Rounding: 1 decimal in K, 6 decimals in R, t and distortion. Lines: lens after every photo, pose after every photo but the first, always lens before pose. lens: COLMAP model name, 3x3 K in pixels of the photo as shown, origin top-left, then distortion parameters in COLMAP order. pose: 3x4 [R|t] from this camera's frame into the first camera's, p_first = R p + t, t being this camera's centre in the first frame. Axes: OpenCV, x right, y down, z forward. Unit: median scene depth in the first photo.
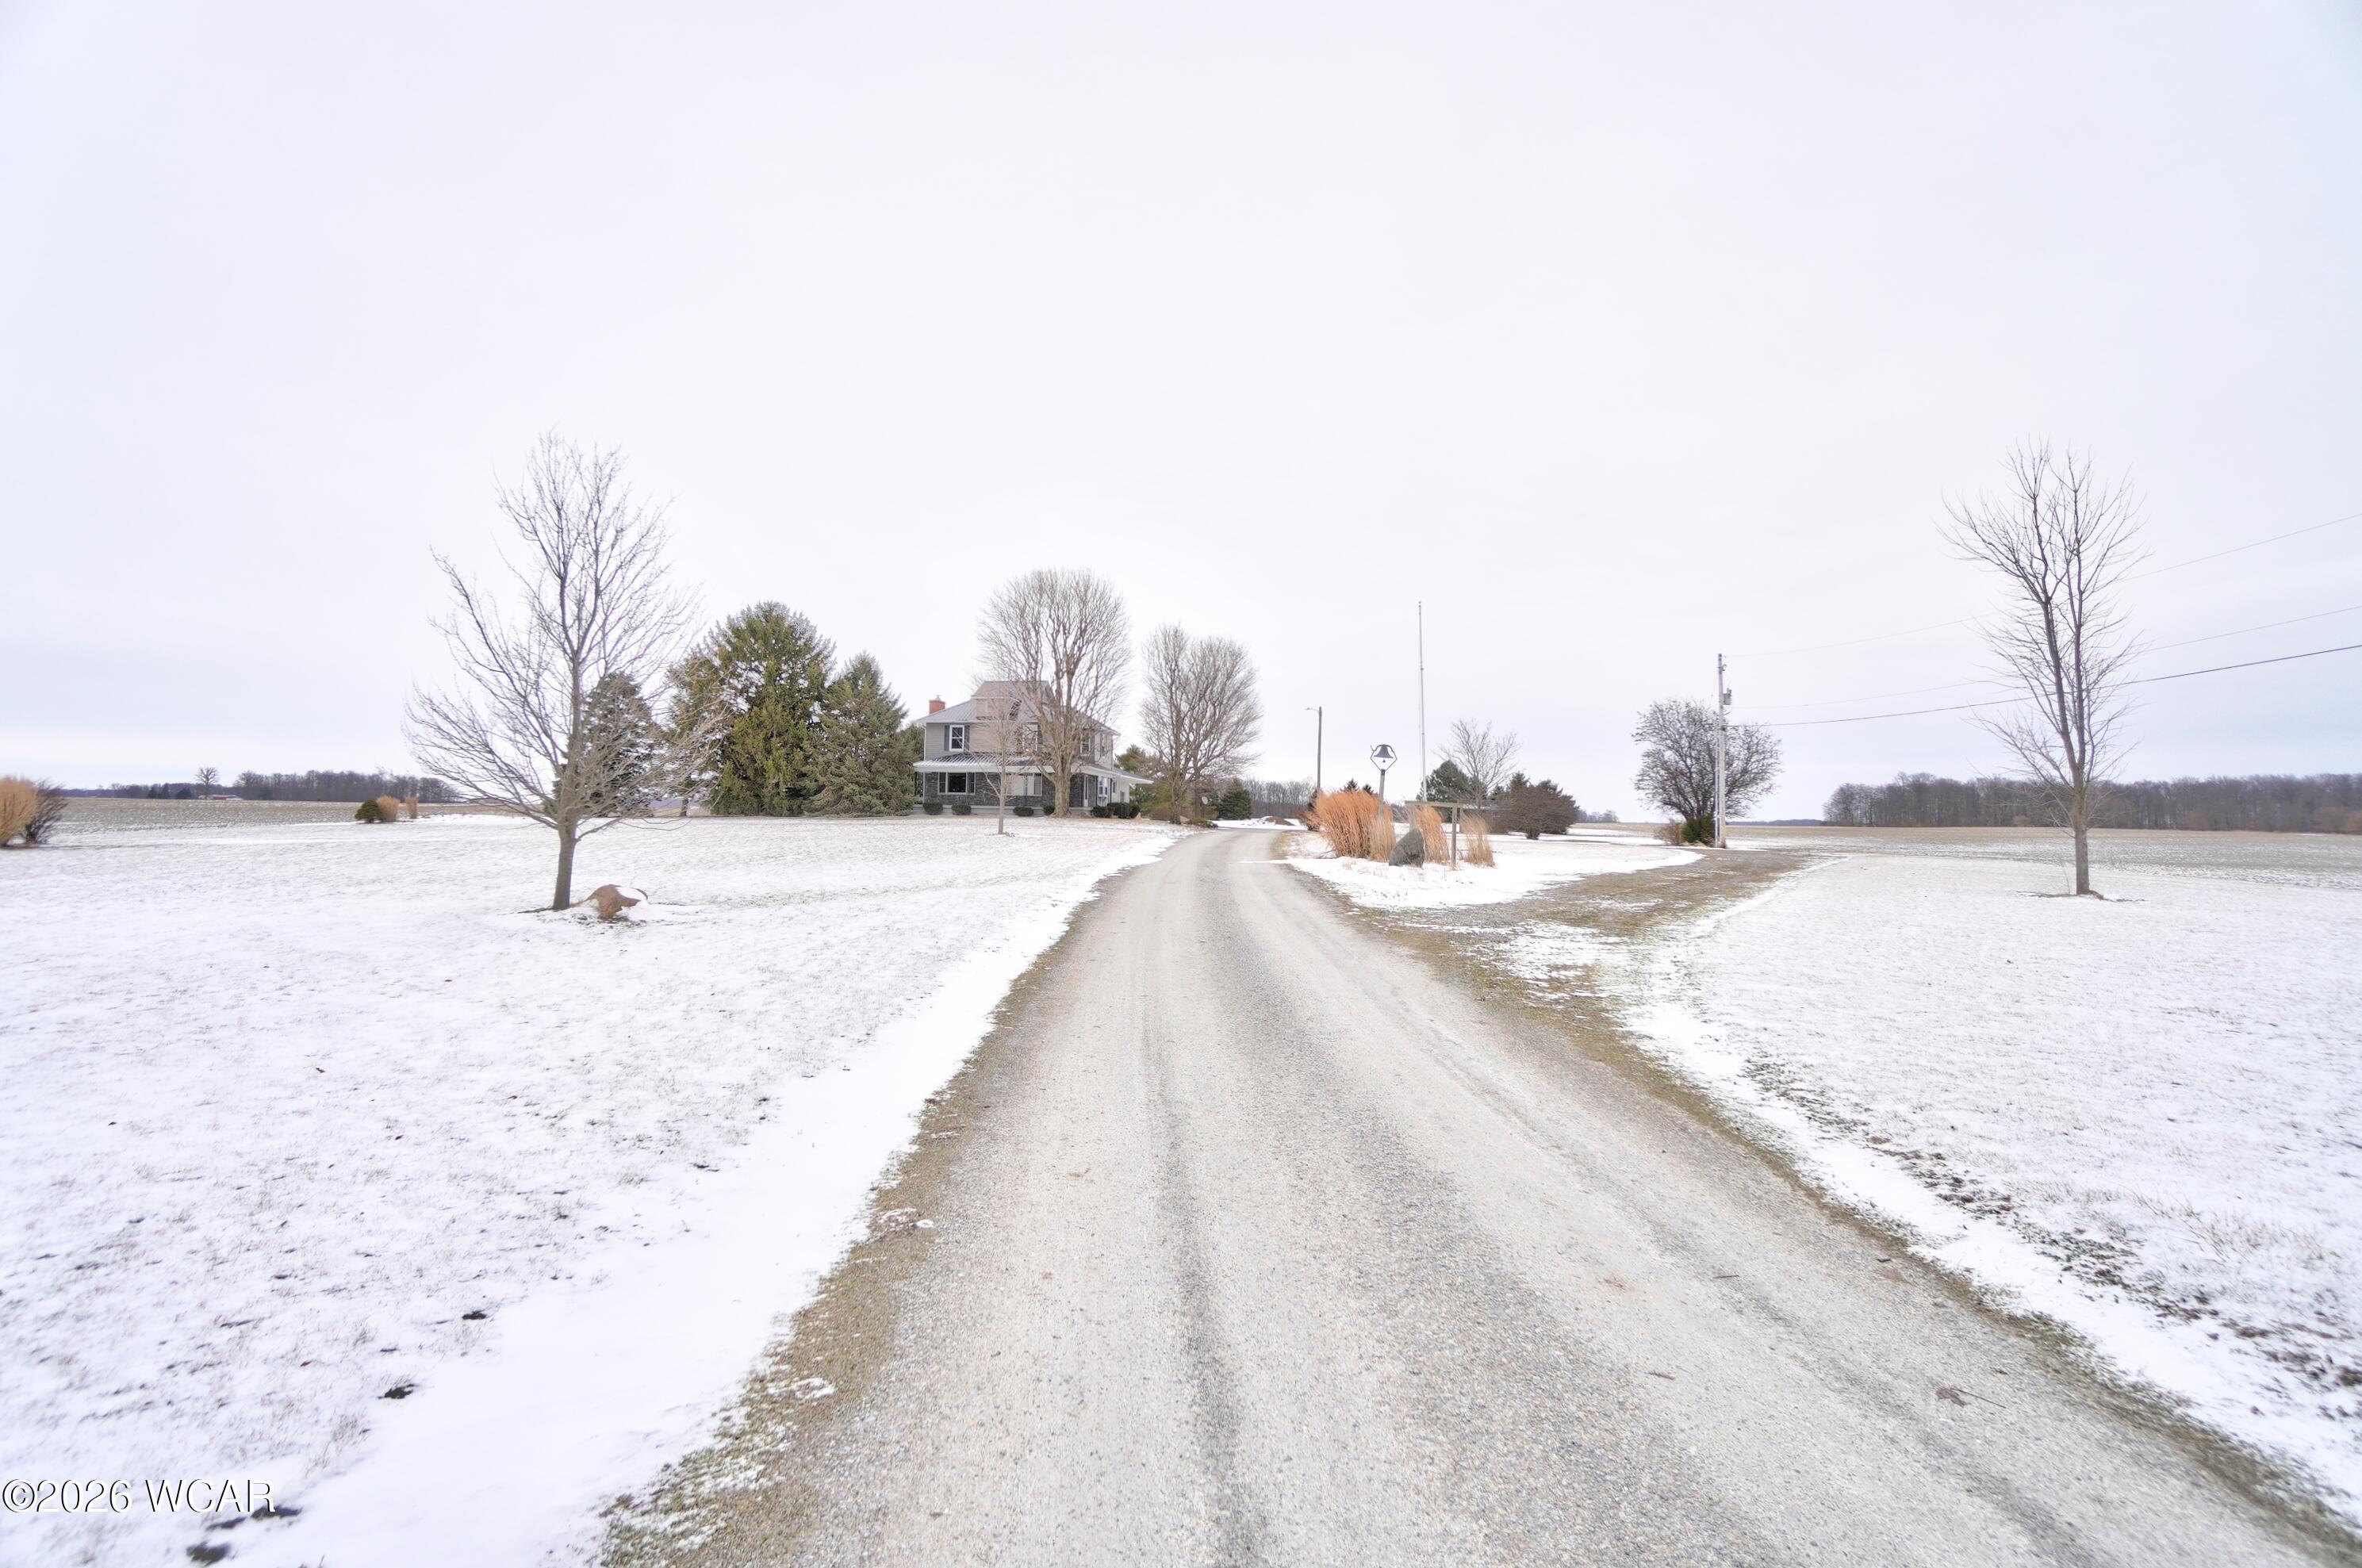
lens RADIAL K [[1040.2, 0, 1190.9], [0, 1040.2, 776.2], [0, 0, 1]] dist [-0.028880, 0.004274]
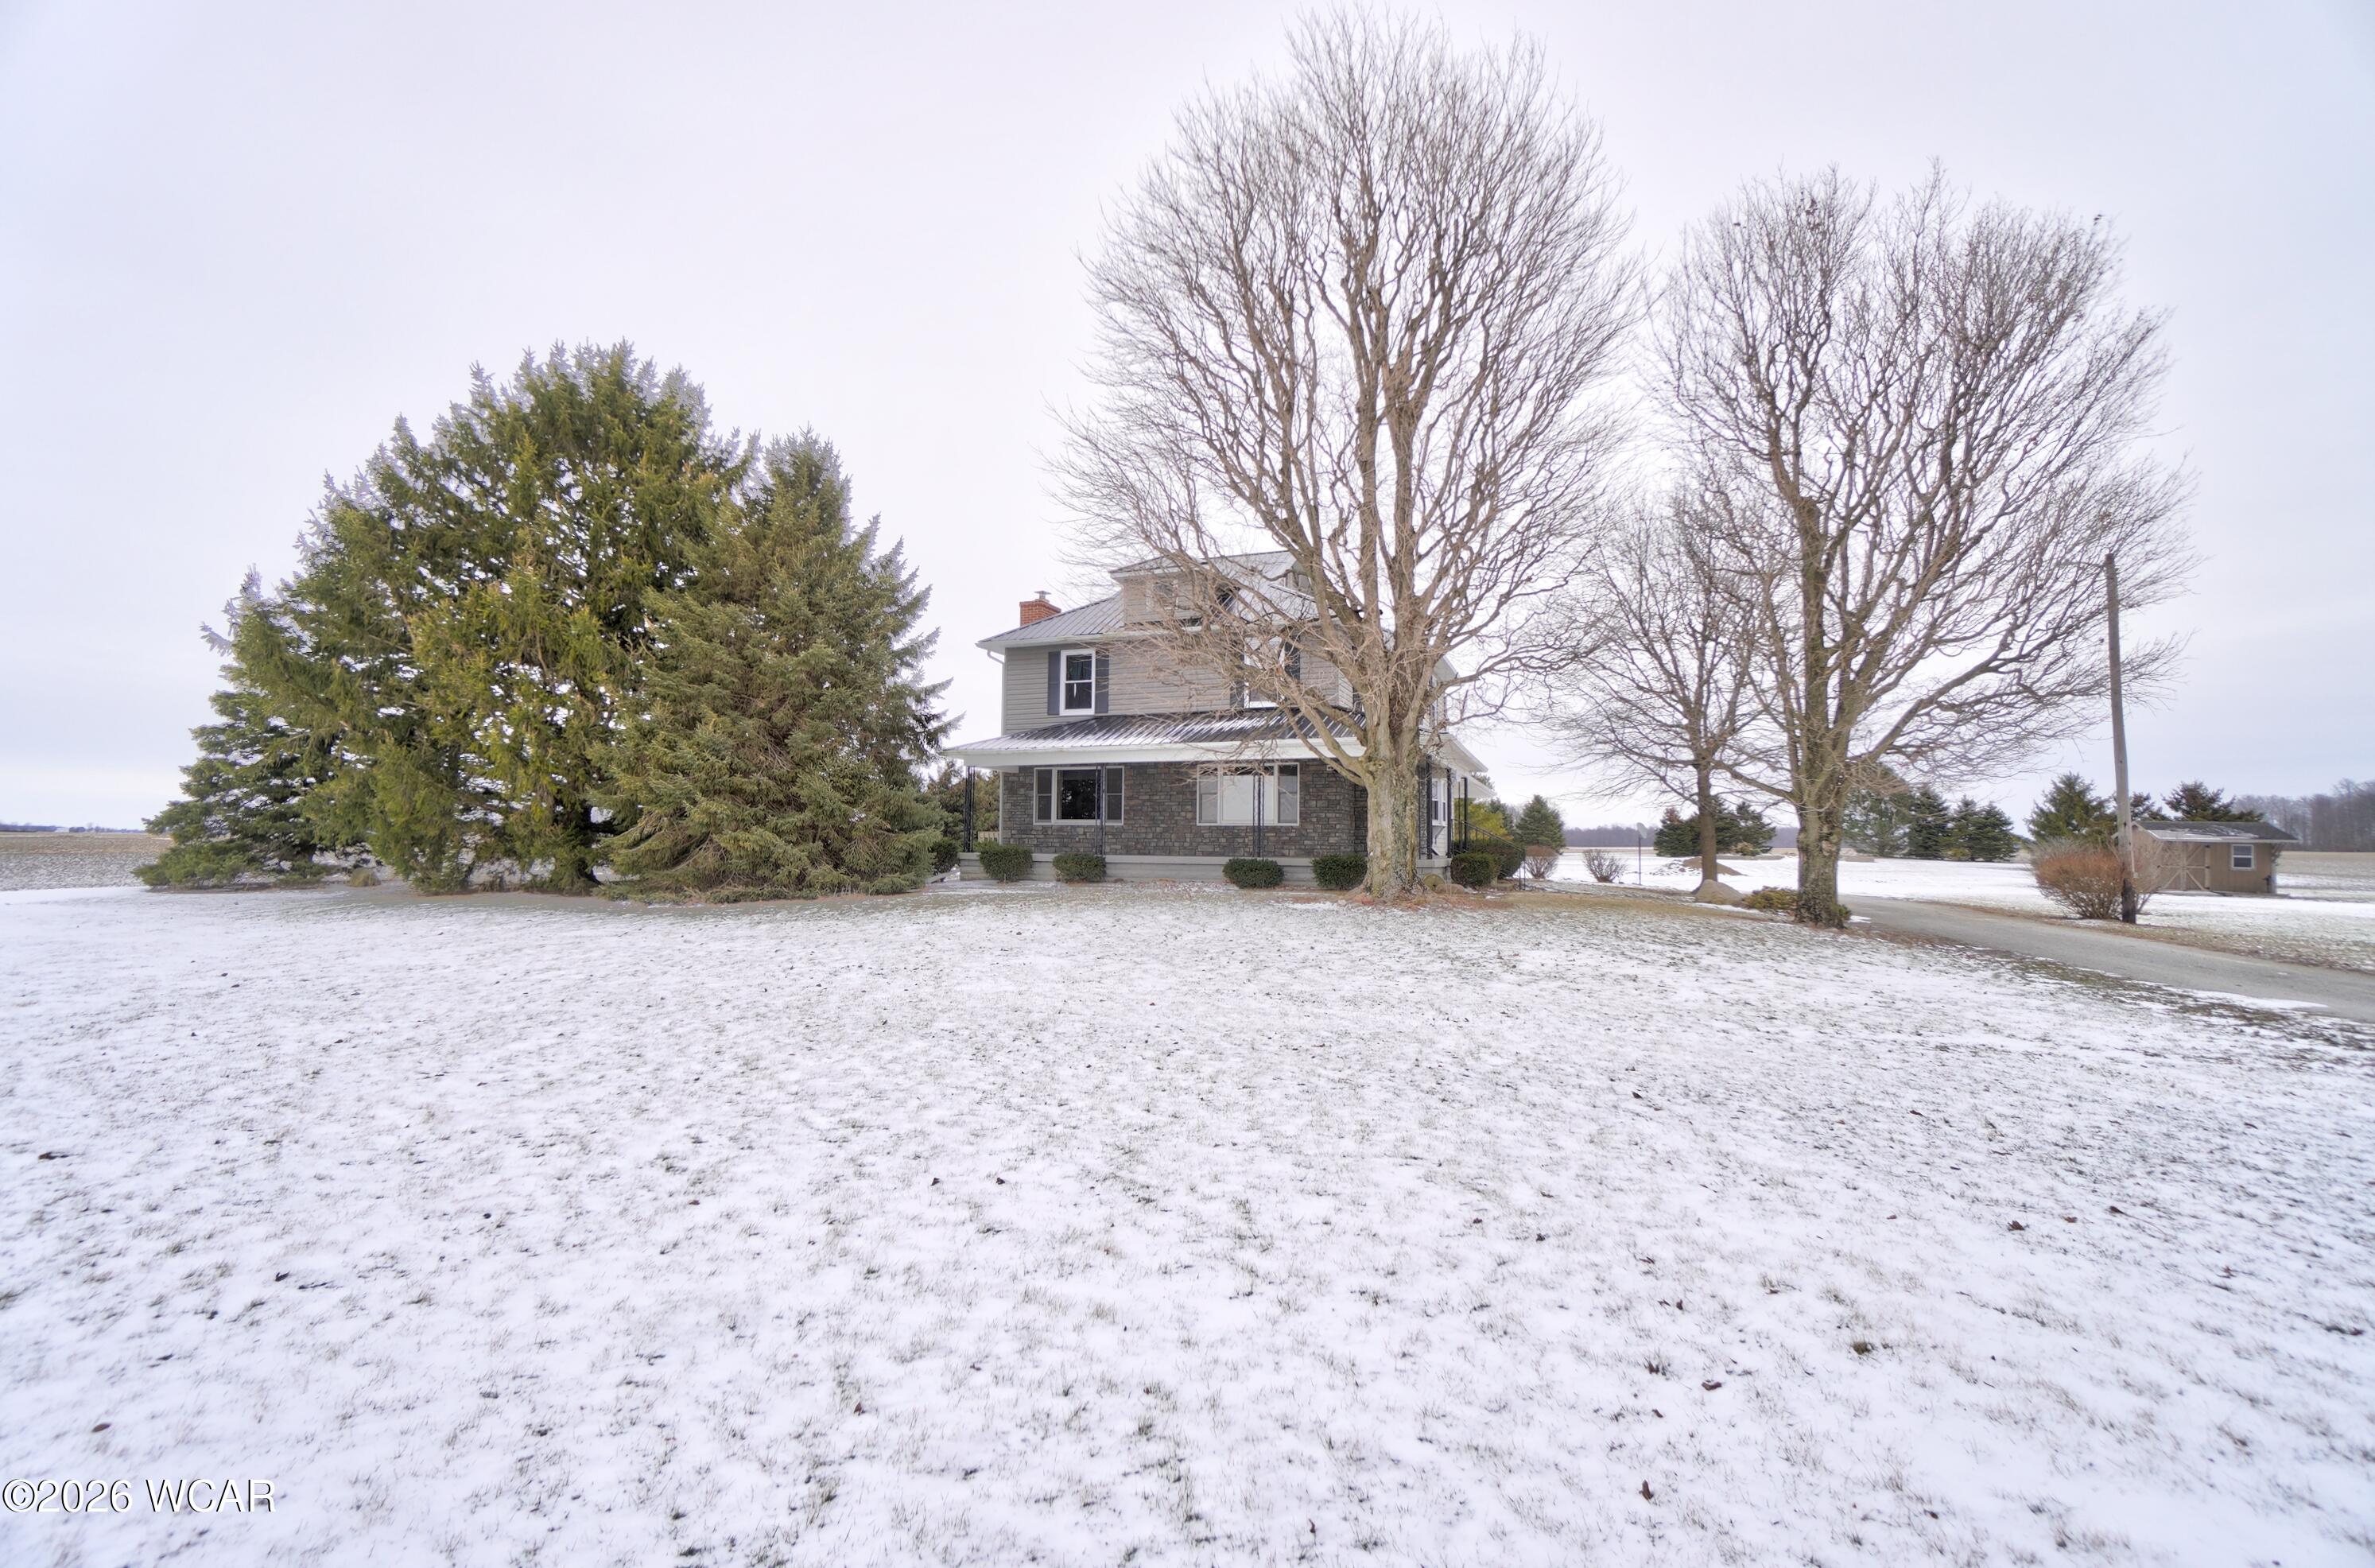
lens RADIAL K [[1046.0, 0, 1184.8], [0, 1046.0, 786.5], [0, 0, 1]] dist [-0.028880, 0.004274]
pose [[0.979890, -0.018160, -0.198710, -0.119410], [0.015088, 0.999742, -0.016961, 0.011511], [0.198967, 0.013621, 0.979912, 0.687133]]
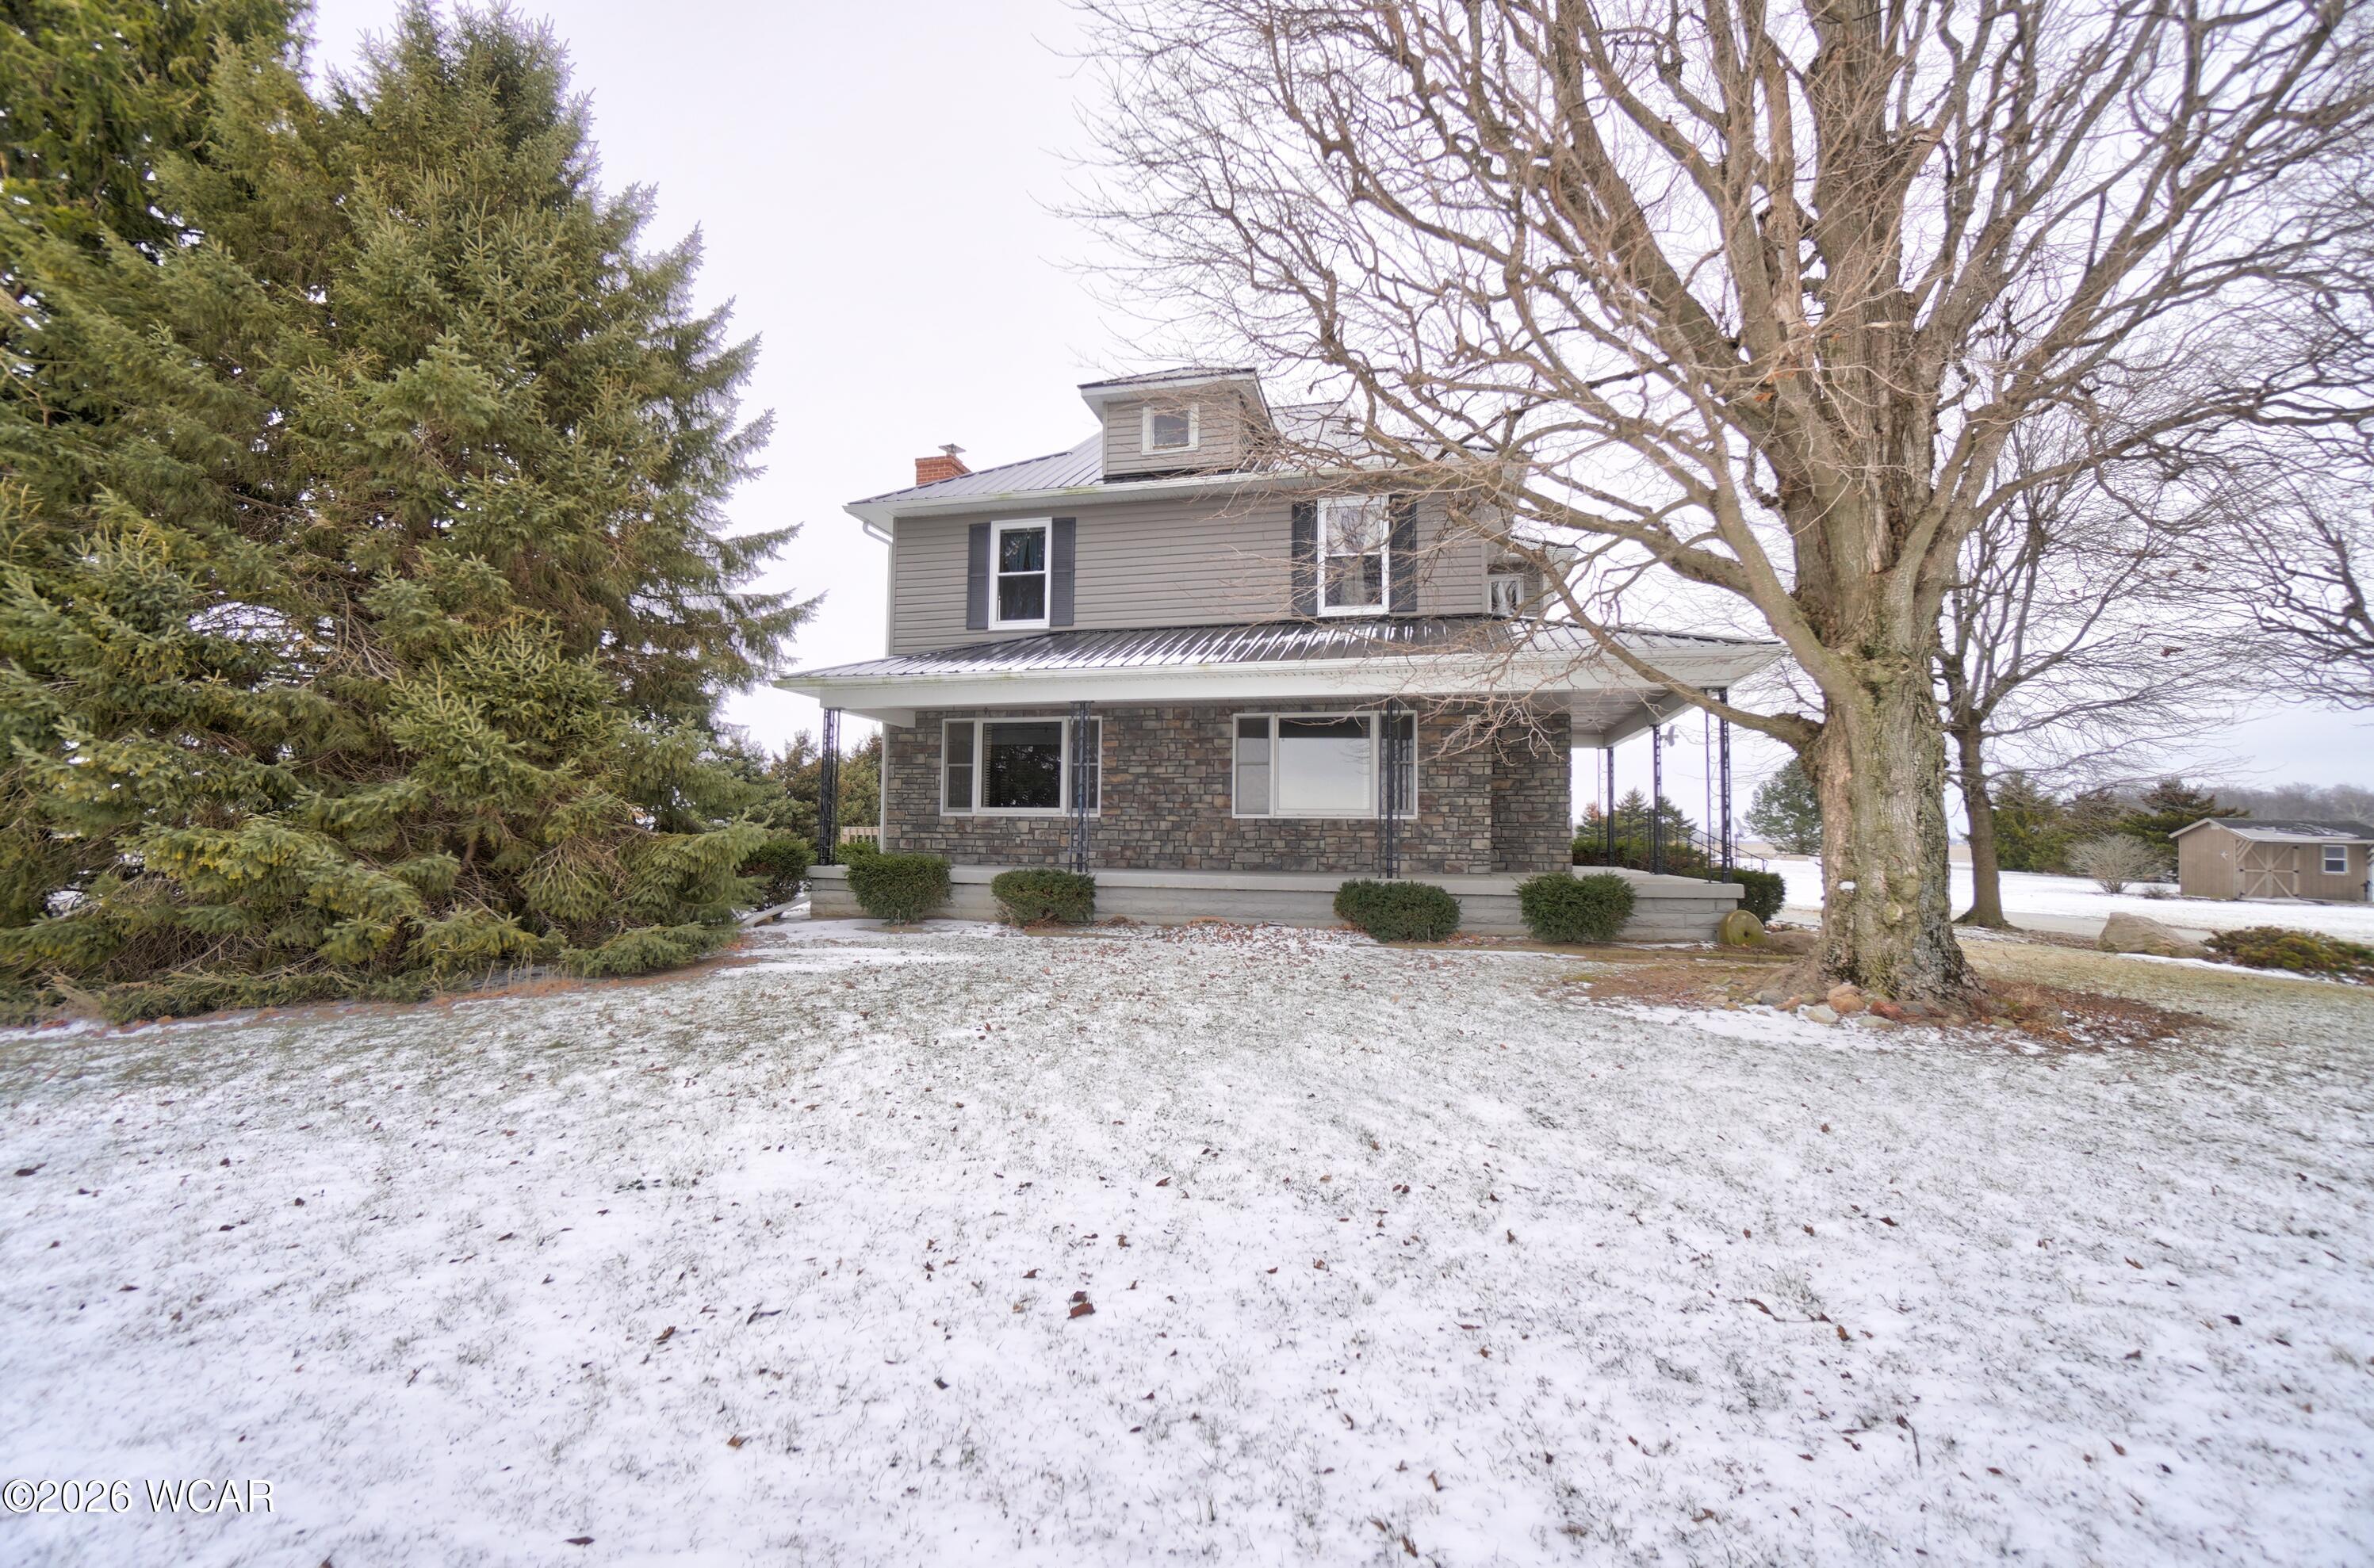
lens RADIAL K [[1045.4, 0, 1162.5], [0, 1045.4, 772.5], [0, 0, 1]] dist [-0.028880, 0.004274]
pose [[0.995909, -0.011146, -0.089667, -0.191915], [0.009060, 0.999680, -0.023632, 0.015214], [0.089901, 0.022723, 0.995691, 0.854052]]
